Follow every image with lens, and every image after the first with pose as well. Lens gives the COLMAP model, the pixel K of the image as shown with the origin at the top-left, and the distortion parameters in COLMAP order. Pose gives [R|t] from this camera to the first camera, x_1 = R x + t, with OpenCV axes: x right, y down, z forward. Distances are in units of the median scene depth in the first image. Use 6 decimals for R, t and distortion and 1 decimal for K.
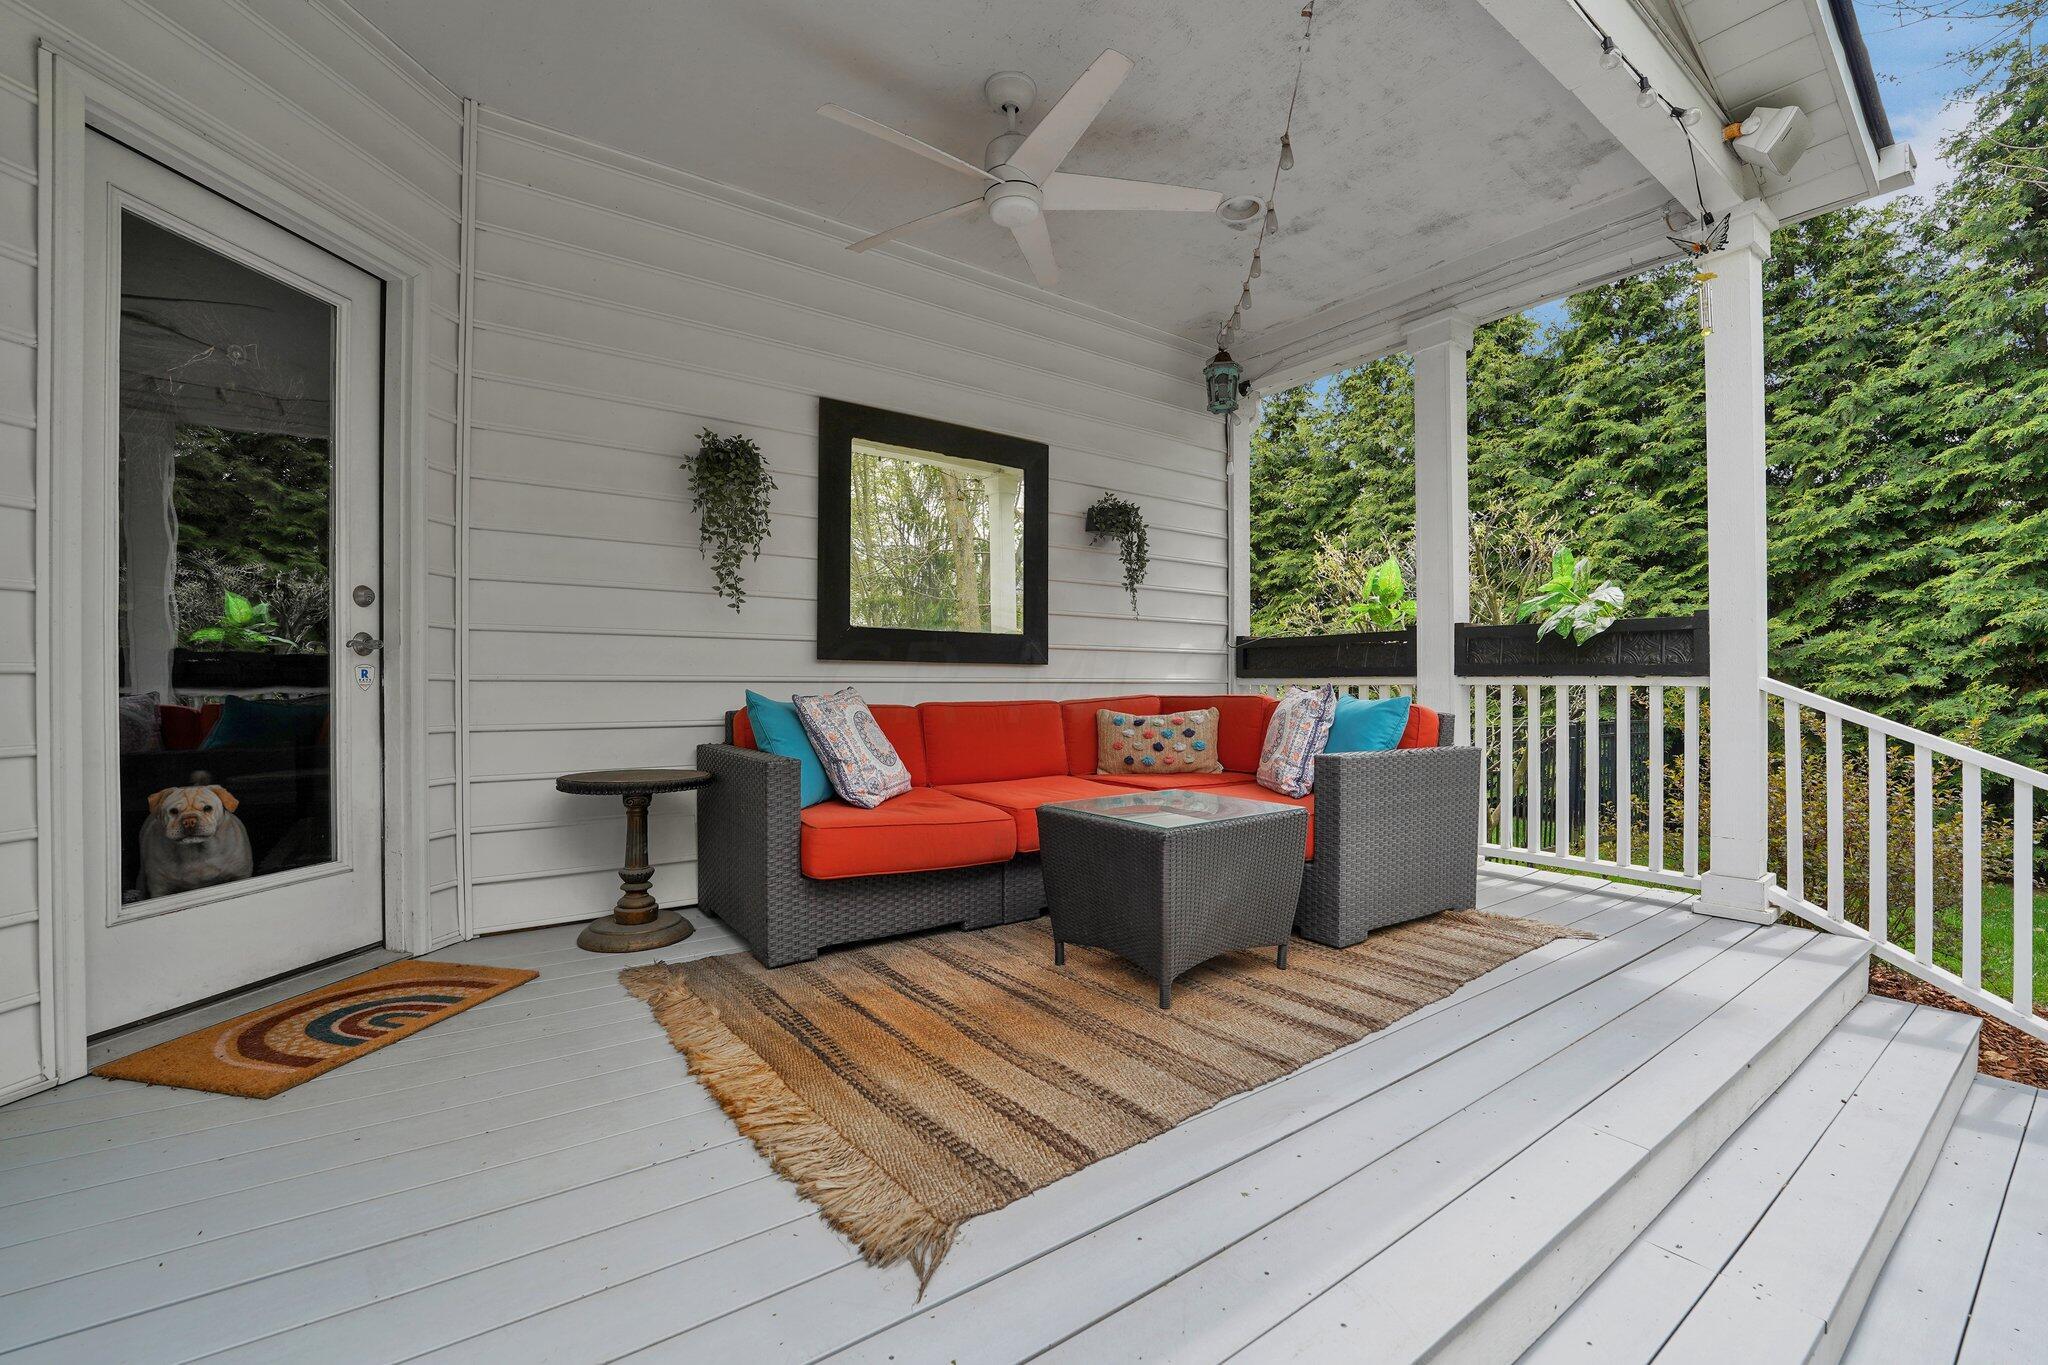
lens RADIAL K [[861.7, 0, 1021.4], [0, 861.7, 682.1], [0, 0, 1]] dist [-0.000438, -0.000006]
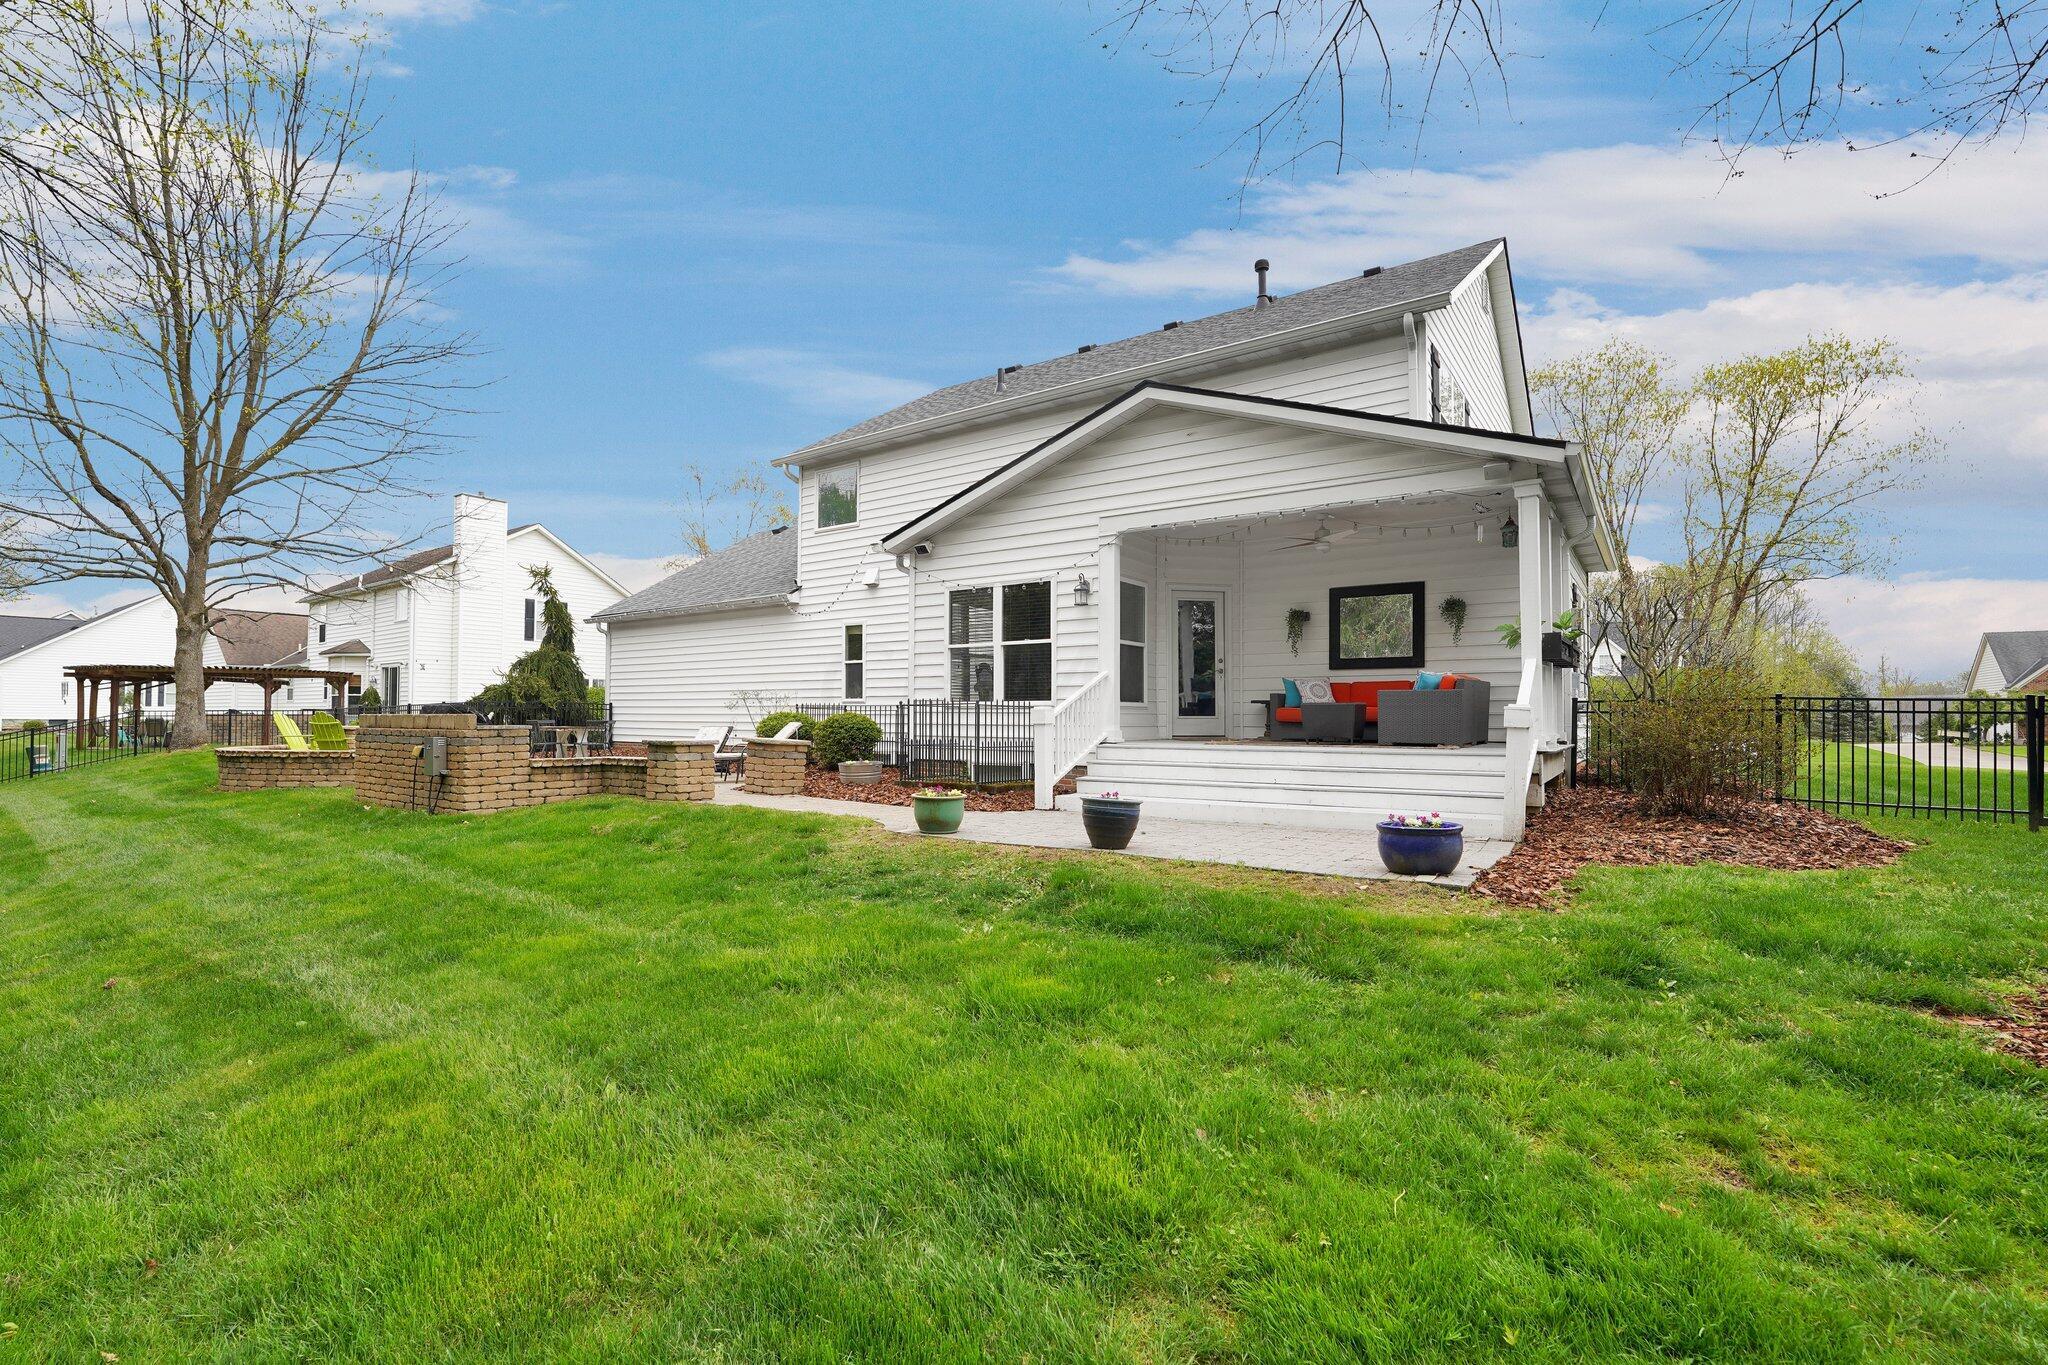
lens RADIAL K [[869.8, 0, 1020.7], [0, 869.8, 692.2], [0, 0, 1]] dist [0.001118, 0.000310]
pose [[0.322942, -0.026946, -0.946035, 2.143394], [-0.003744, 0.999550, -0.029748, 0.139664], [0.946411, 0.013149, 0.322696, -1.001703]]
